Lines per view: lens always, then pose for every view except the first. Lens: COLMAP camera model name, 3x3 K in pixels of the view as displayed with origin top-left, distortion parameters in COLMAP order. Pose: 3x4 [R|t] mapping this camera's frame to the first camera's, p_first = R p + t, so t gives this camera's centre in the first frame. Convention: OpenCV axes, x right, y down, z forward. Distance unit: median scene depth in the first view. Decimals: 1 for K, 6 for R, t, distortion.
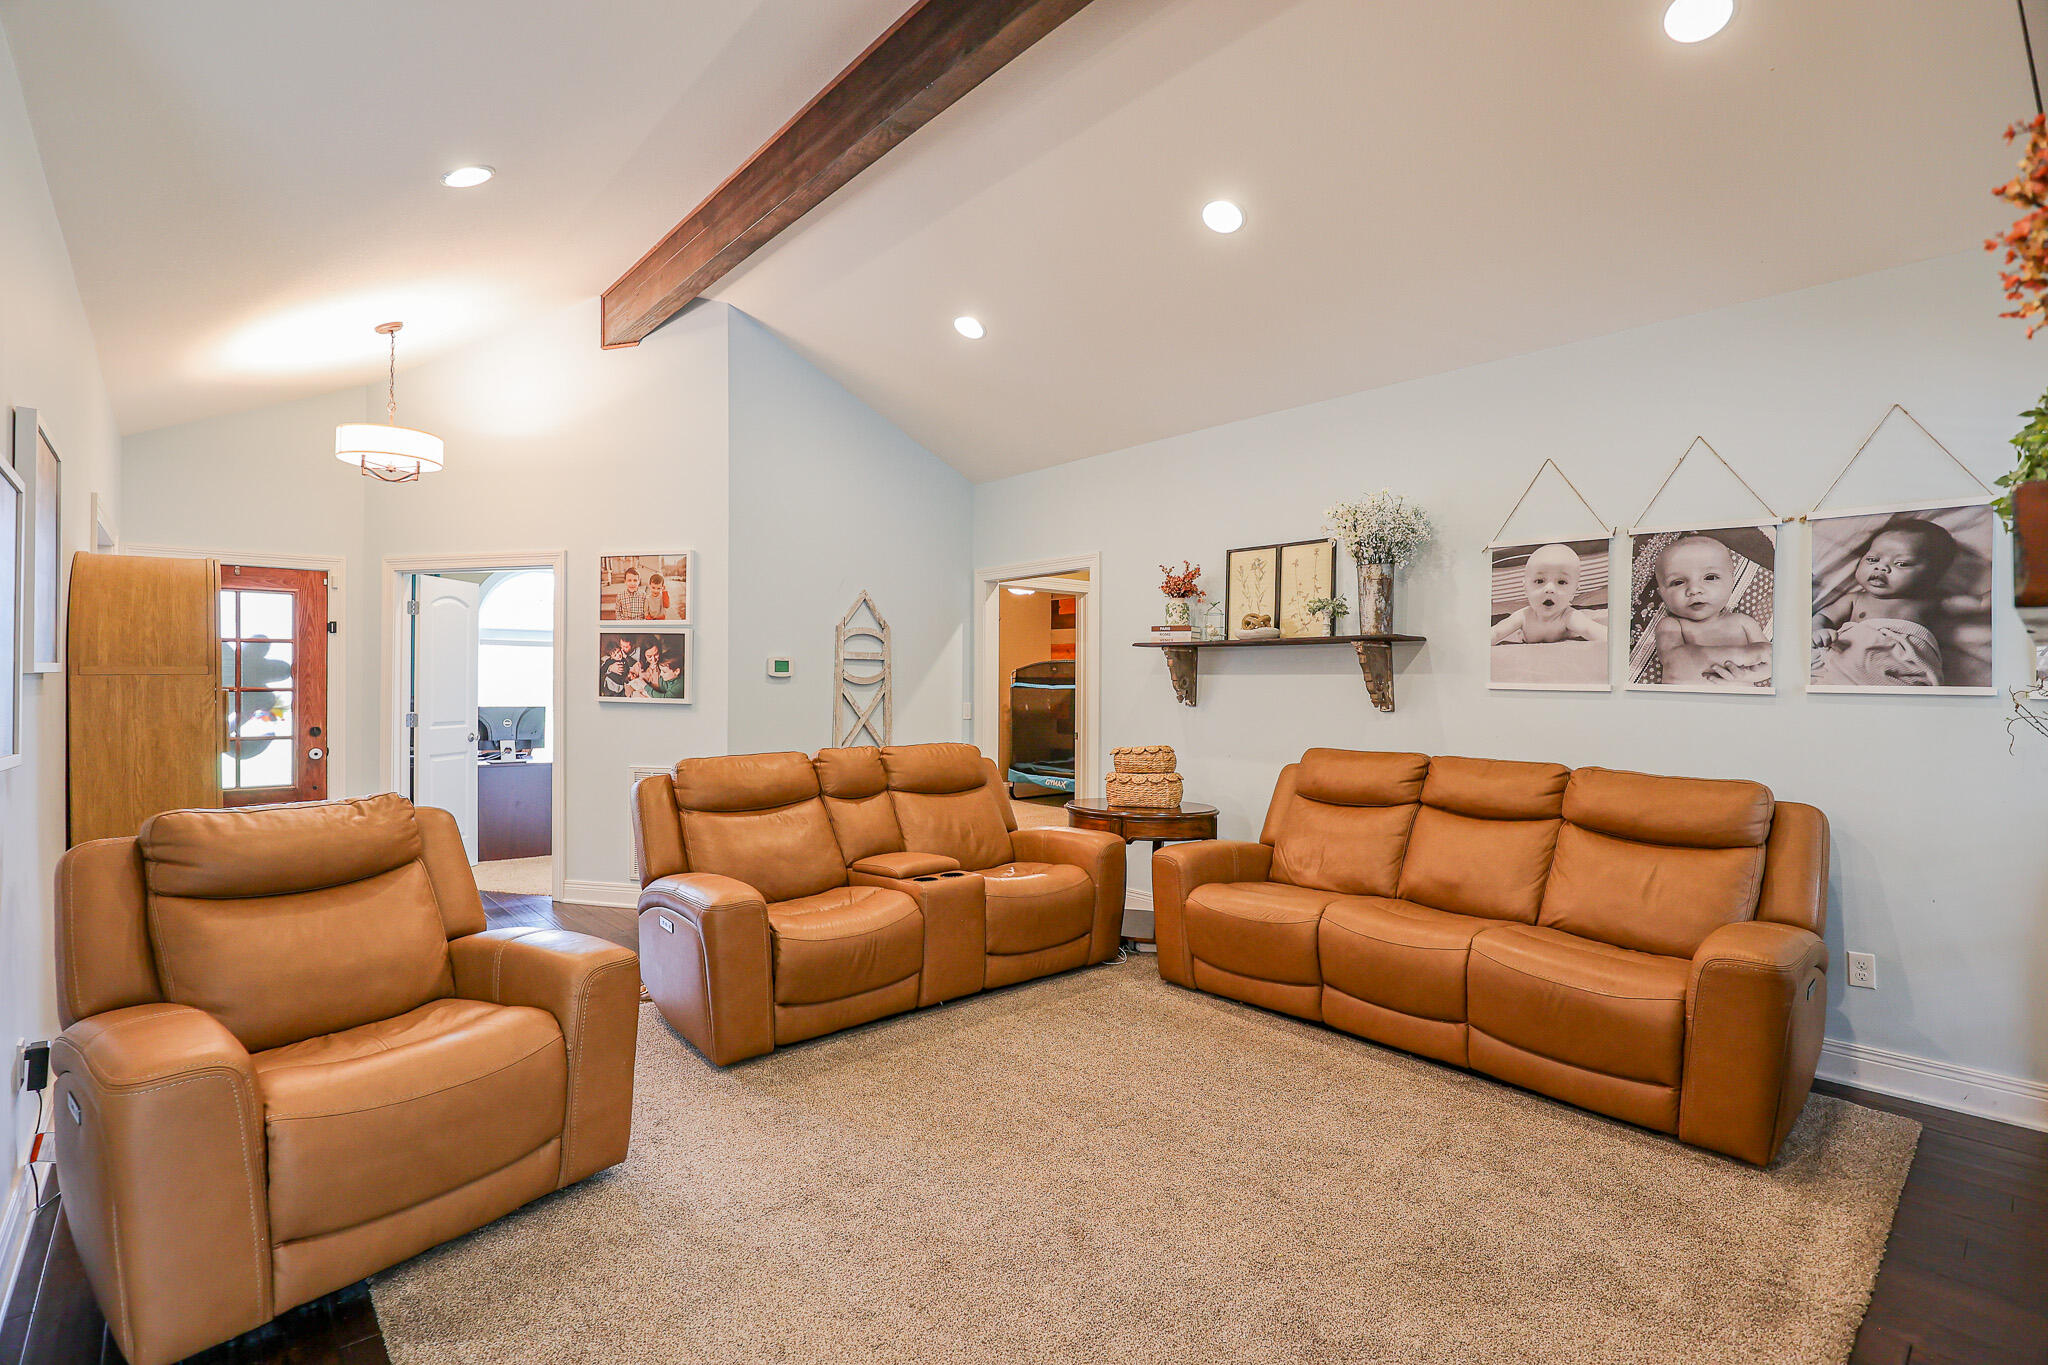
lens RADIAL K [[974.0, 0, 1025.9], [0, 974.0, 672.7], [0, 0, 1]] dist [-0.011134, -0.000164]
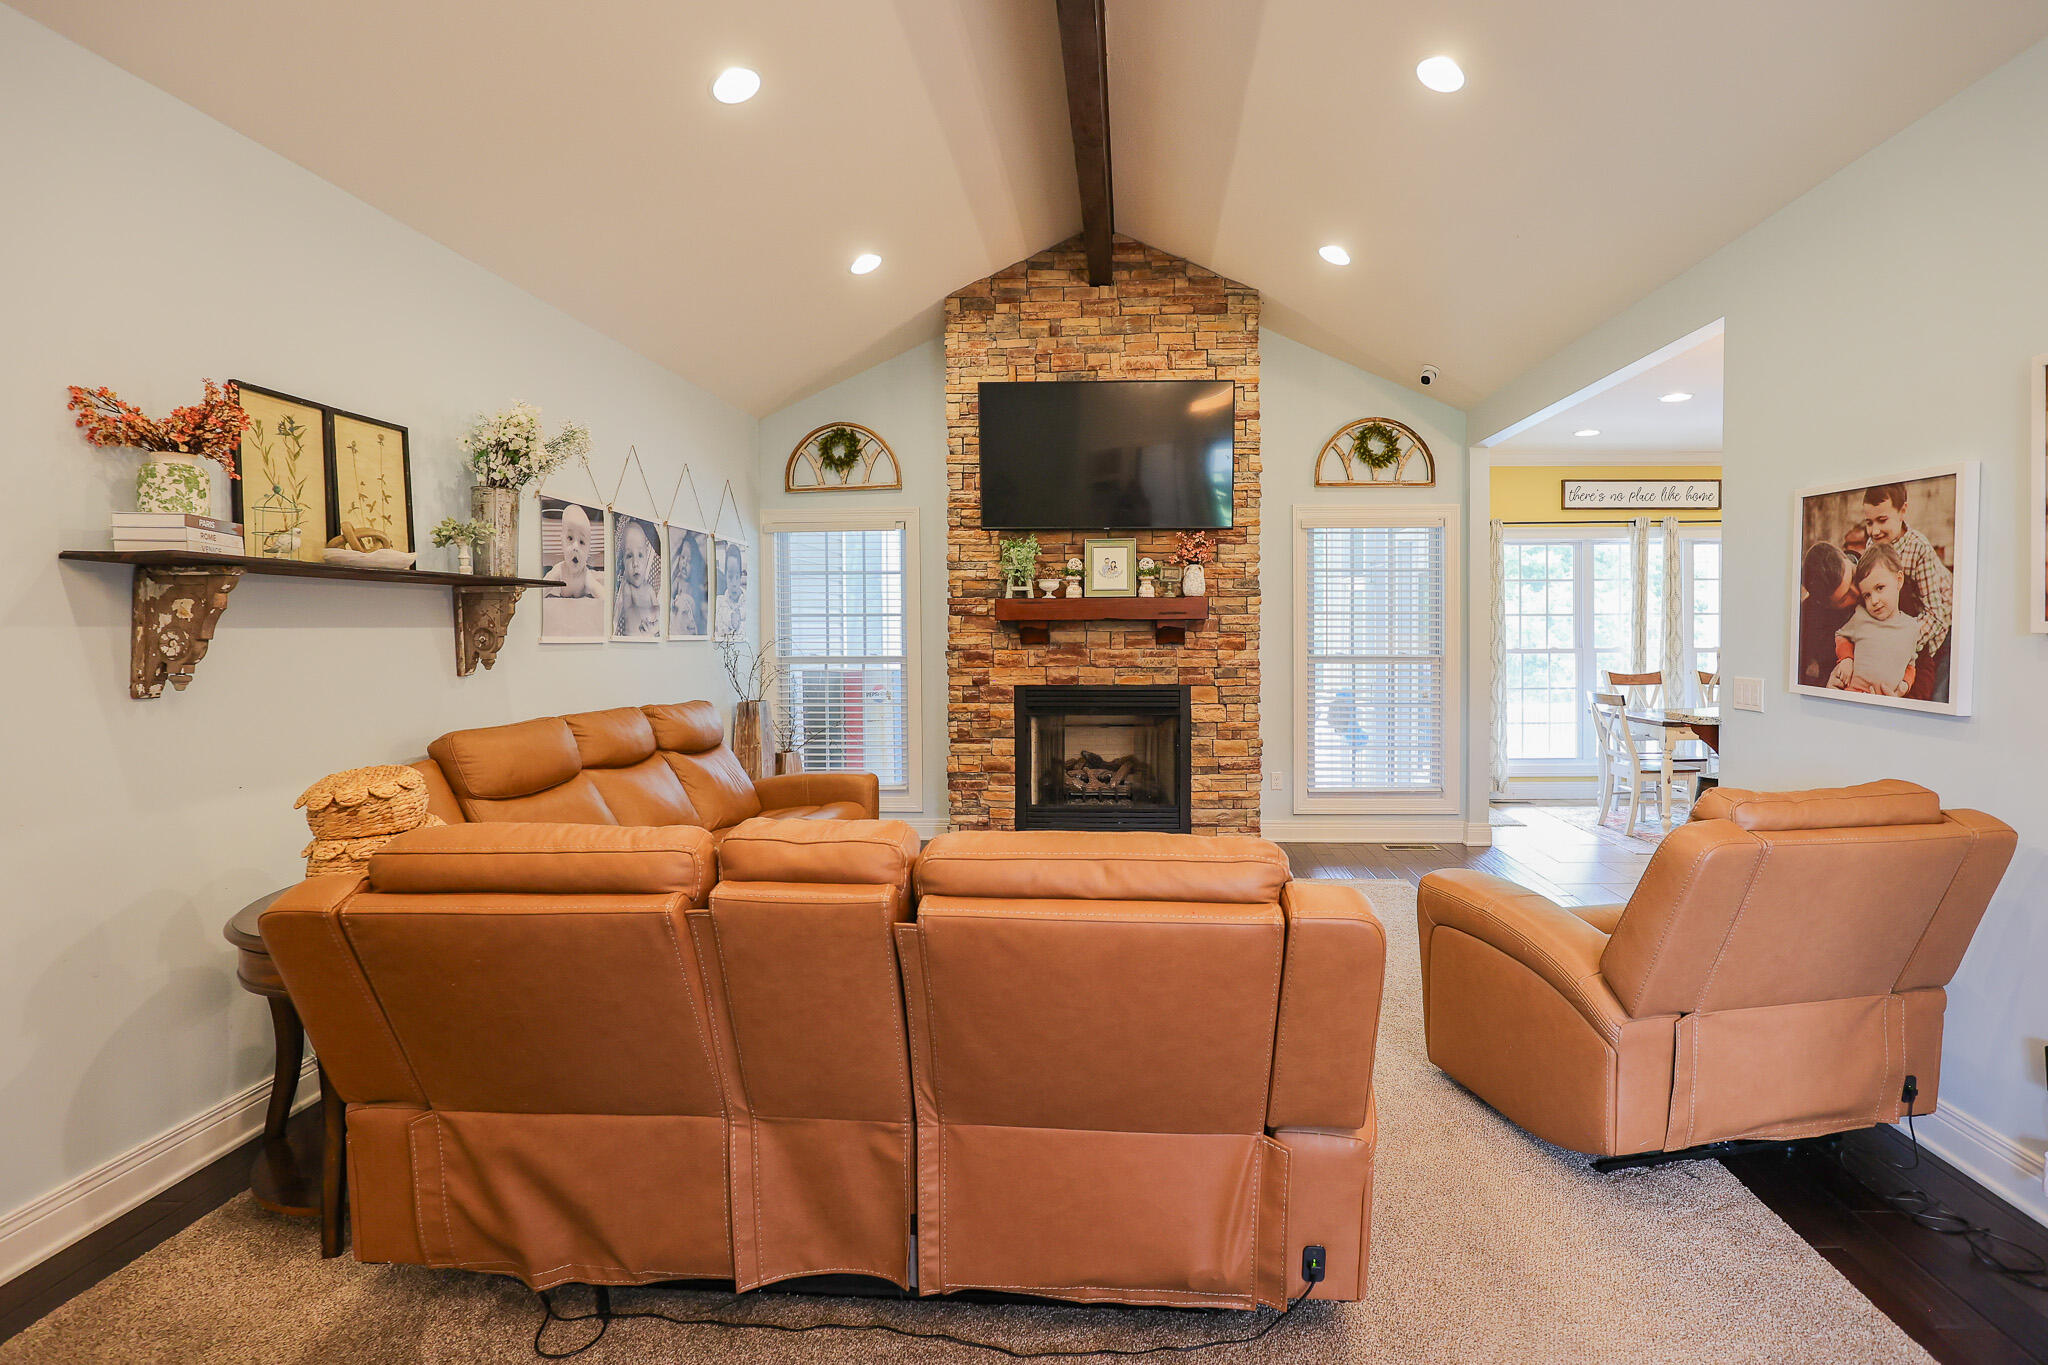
lens RADIAL K [[984.8, 0, 1104.1], [0, 984.8, 636.0], [0, 0, 1]] dist [-0.001389, -0.000122]
pose [[-0.730013, -0.007533, 0.683391, -0.617121], [-0.004349, 0.999970, 0.006376, 0.000779], [-0.683419, 0.001682, -0.730024, 1.409208]]
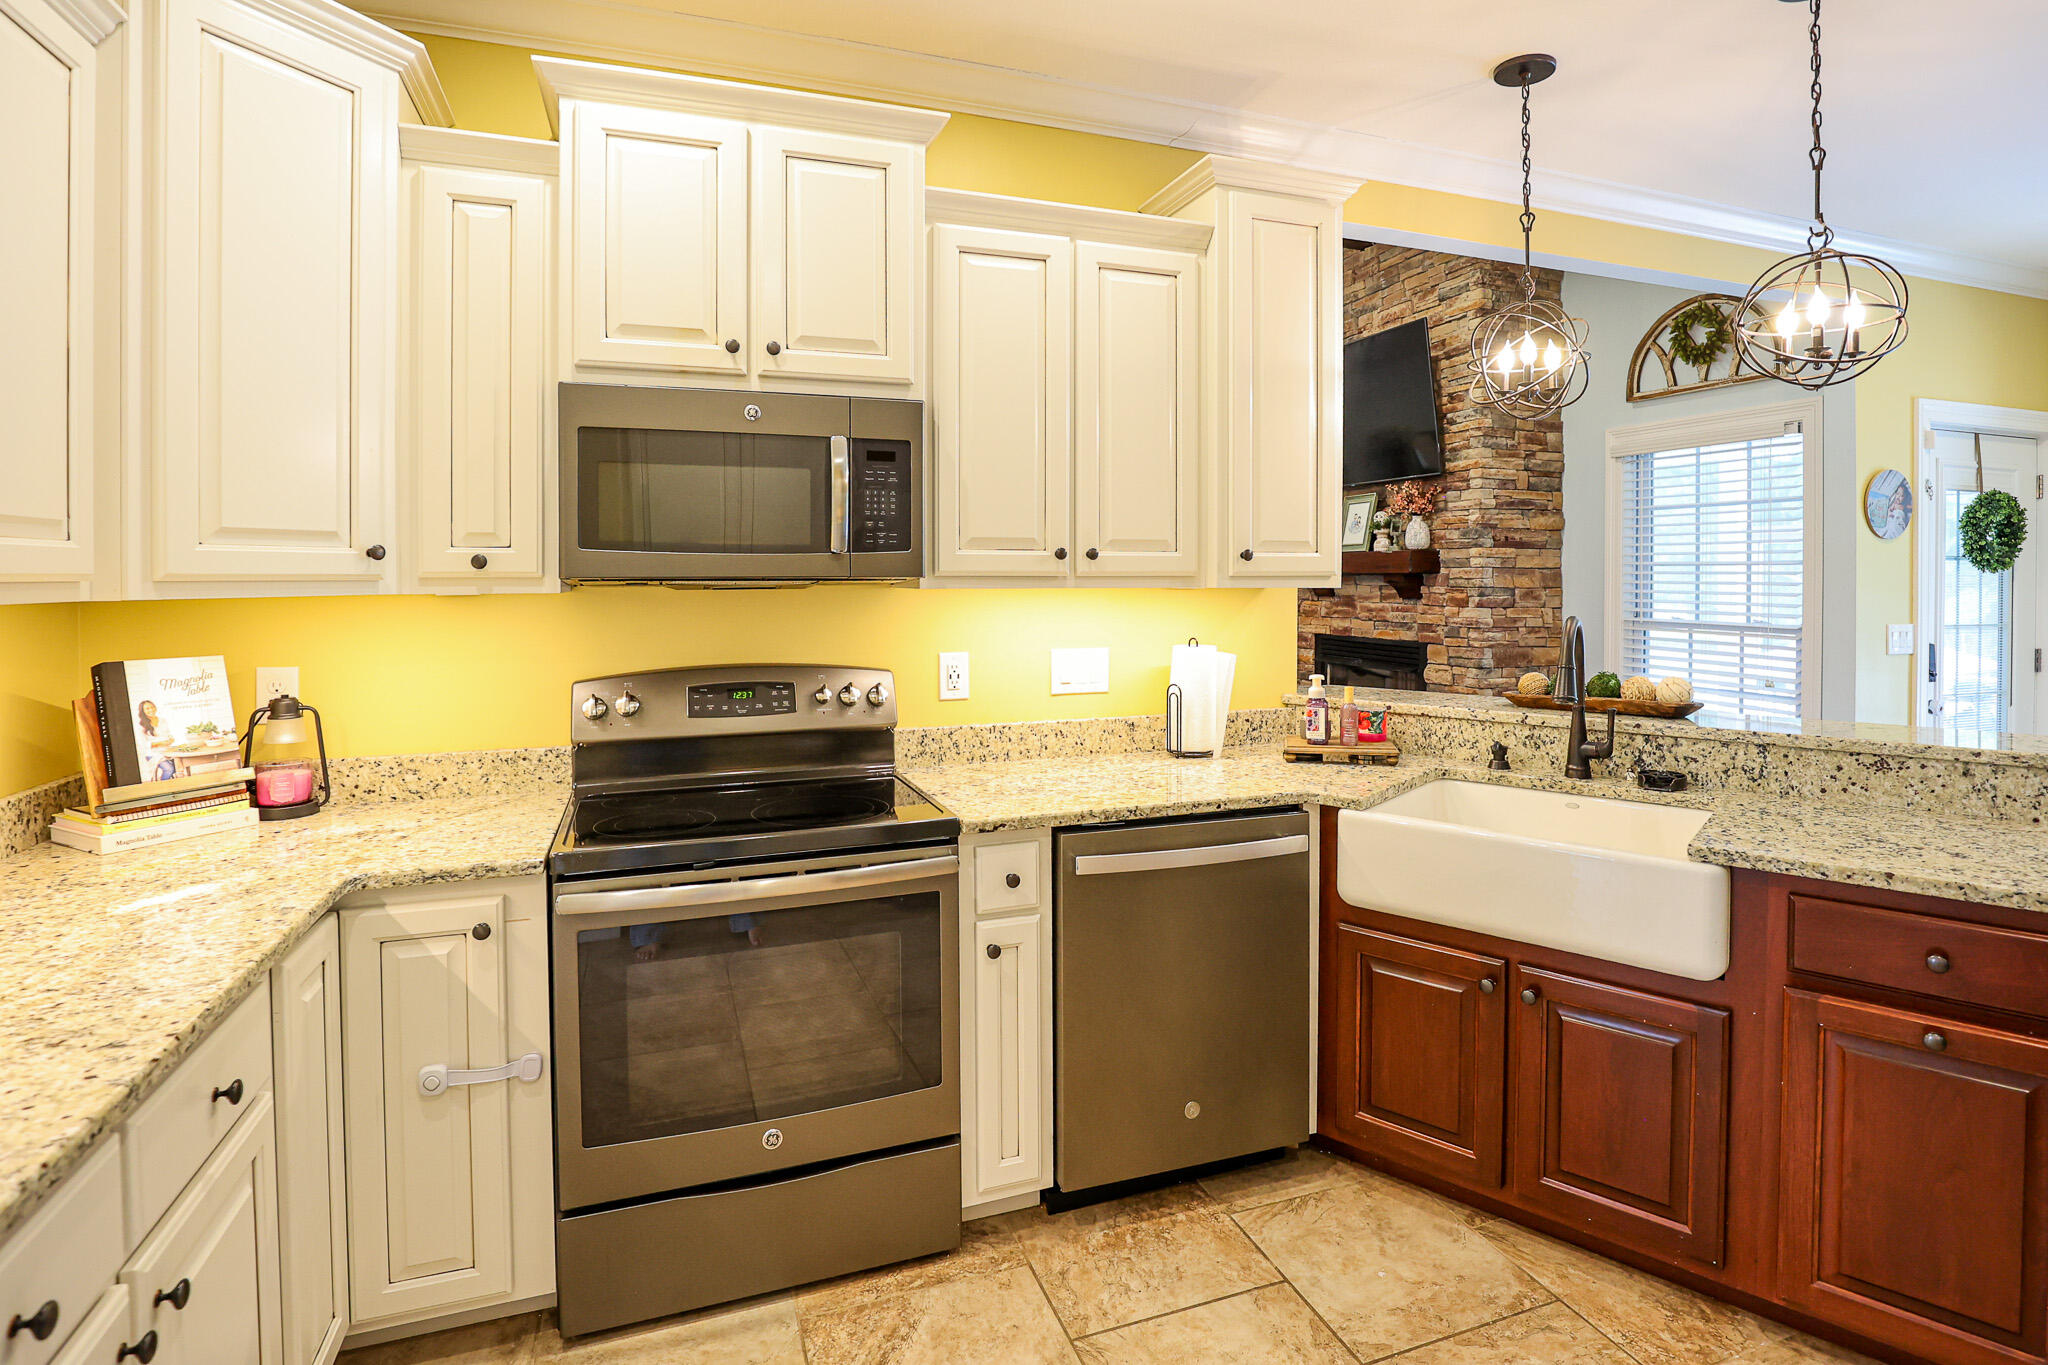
lens RADIAL K [[1033.0, 0, 1033.8], [0, 1033.0, 582.0], [0, 0, 1]] dist [-0.004281, -0.001096]
pose [[0.367172, -0.008158, 0.930117, -1.270751], [-0.004995, 0.999930, 0.010743, -0.016002], [-0.930140, -0.008590, 0.367105, 0.220054]]
